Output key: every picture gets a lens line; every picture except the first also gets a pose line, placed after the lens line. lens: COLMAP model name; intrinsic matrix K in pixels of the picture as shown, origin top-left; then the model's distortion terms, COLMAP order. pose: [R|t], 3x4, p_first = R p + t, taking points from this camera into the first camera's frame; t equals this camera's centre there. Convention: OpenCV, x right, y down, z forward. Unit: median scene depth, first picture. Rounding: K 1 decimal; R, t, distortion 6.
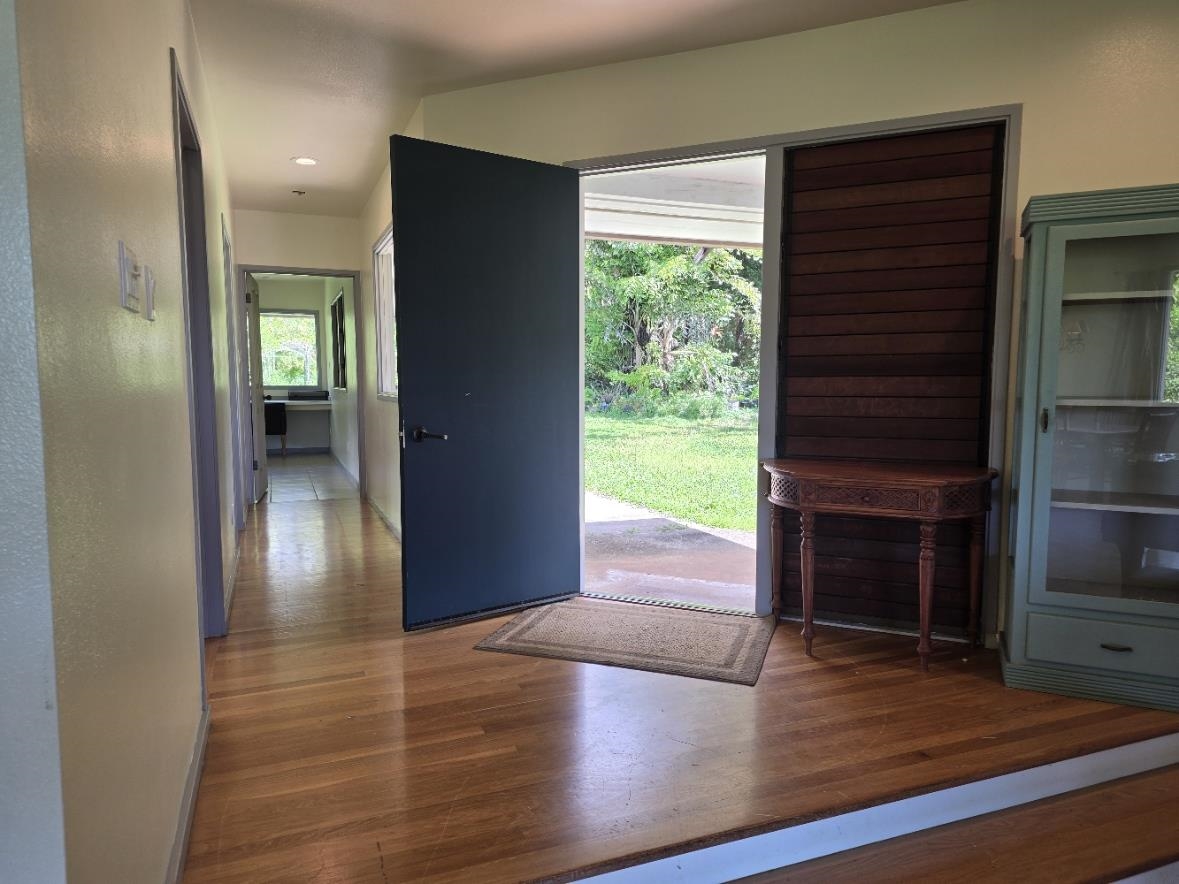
lens RADIAL K [[769.5, 0, 580.6], [0, 769.5, 440.5], [0, 0, 1]] dist [0.010837, 0.000345]
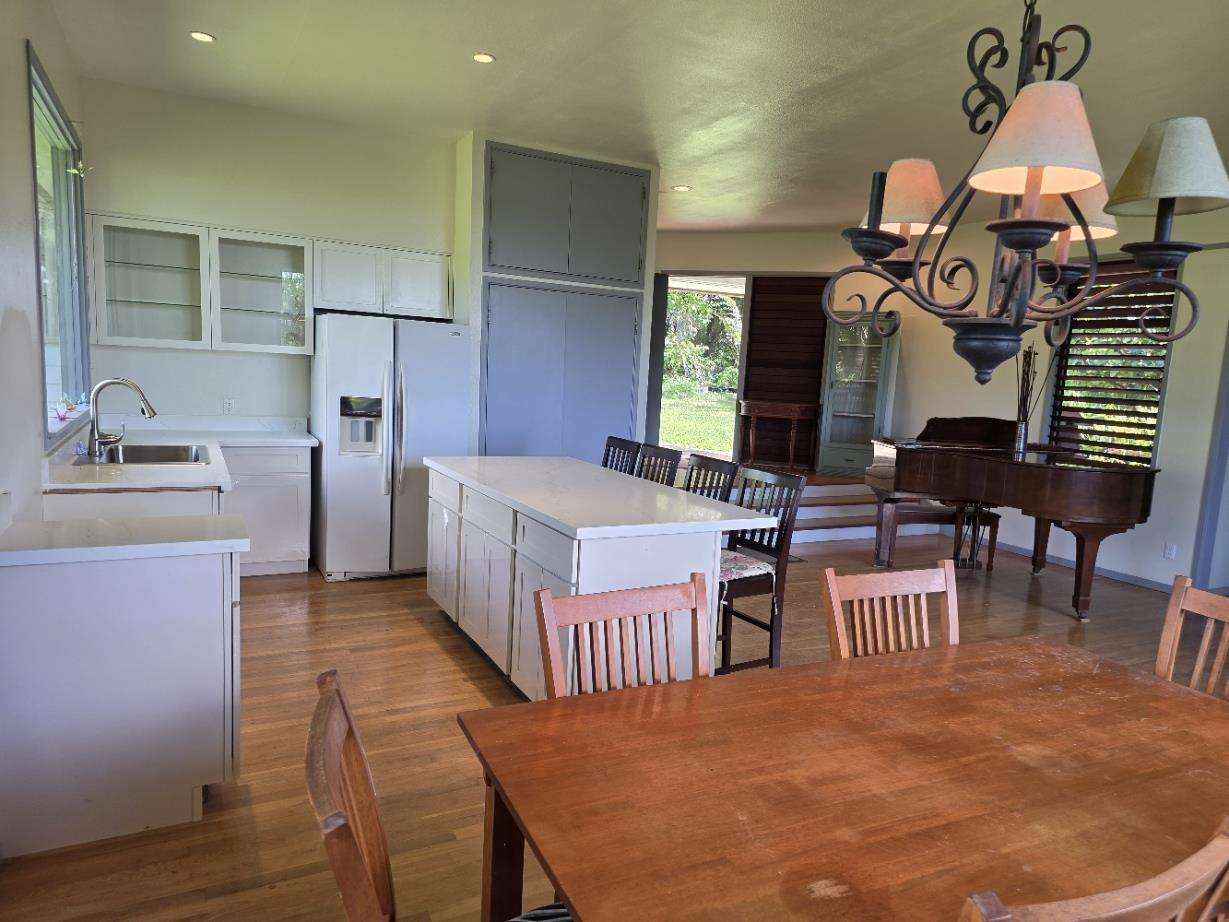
lens RADIAL K [[802.1, 0, 618.1], [0, 802.1, 469.1], [0, 0, 1]] dist [0.010837, 0.000345]
pose [[0.993097, 0.040311, 0.110152, -0.438499], [-0.046047, 0.997685, 0.050033, 0.141718], [-0.107880, -0.054760, 0.992655, -1.594675]]
